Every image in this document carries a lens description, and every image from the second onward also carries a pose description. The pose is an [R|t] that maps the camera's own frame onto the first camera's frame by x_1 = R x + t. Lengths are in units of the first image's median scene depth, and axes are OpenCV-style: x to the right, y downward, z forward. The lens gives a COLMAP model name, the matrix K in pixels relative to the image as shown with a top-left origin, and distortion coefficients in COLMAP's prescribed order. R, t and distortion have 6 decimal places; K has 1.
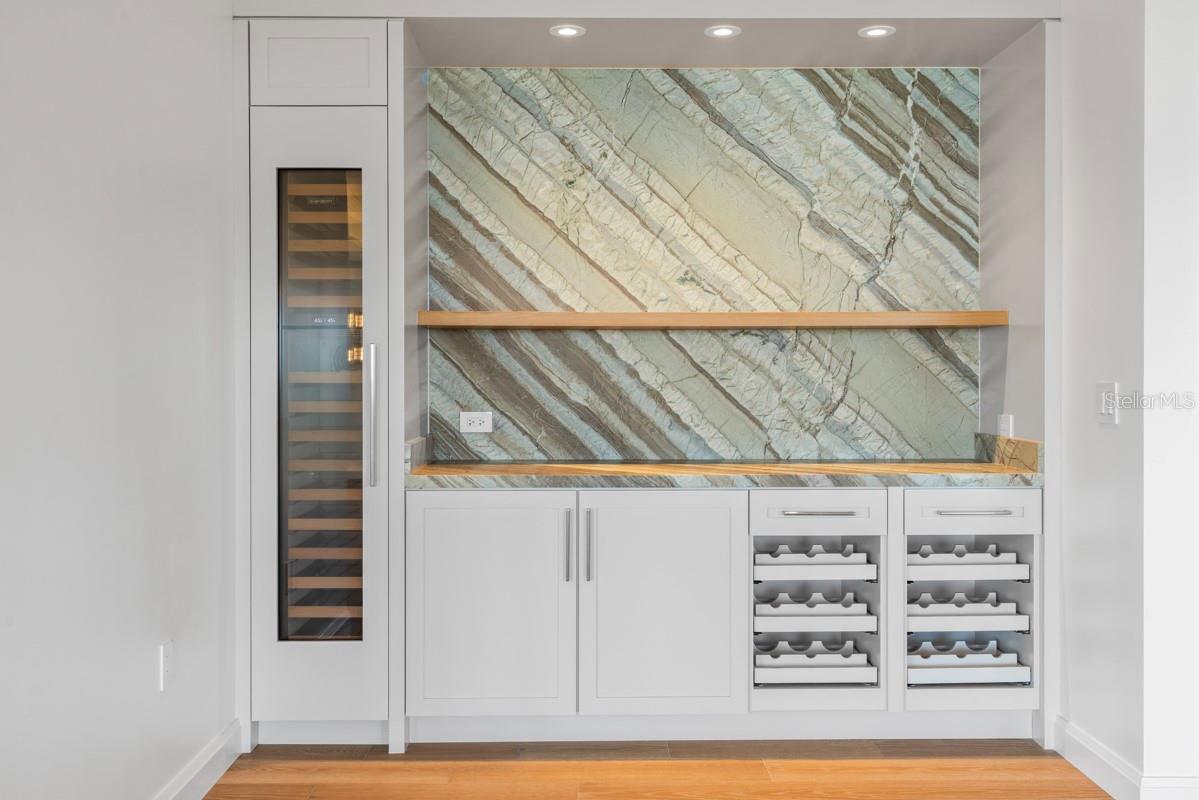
lens RADIAL K [[1146.8, 0, 596.3], [0, 1146.8, 385.0], [0, 0, 1]] dist [0.004917, 0.010942]
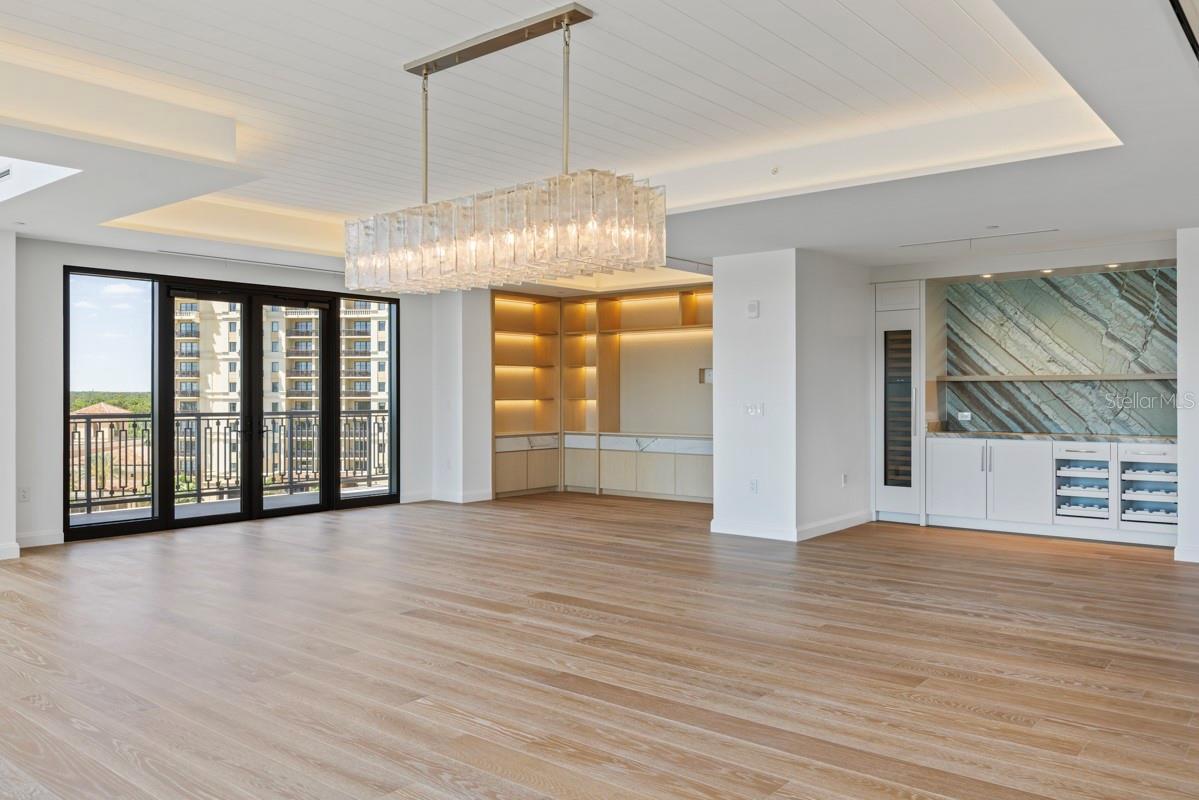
lens RADIAL K [[915.0, 0, 599.5], [0, 915.0, 400.0], [0, 0, 1]] dist [-0.002947, 0.000303]
pose [[0.767516, 0.005441, -0.641007, 0.602963], [-0.006138, 0.999981, 0.001140, -0.002755], [0.641000, 0.003060, 0.767534, -1.165338]]
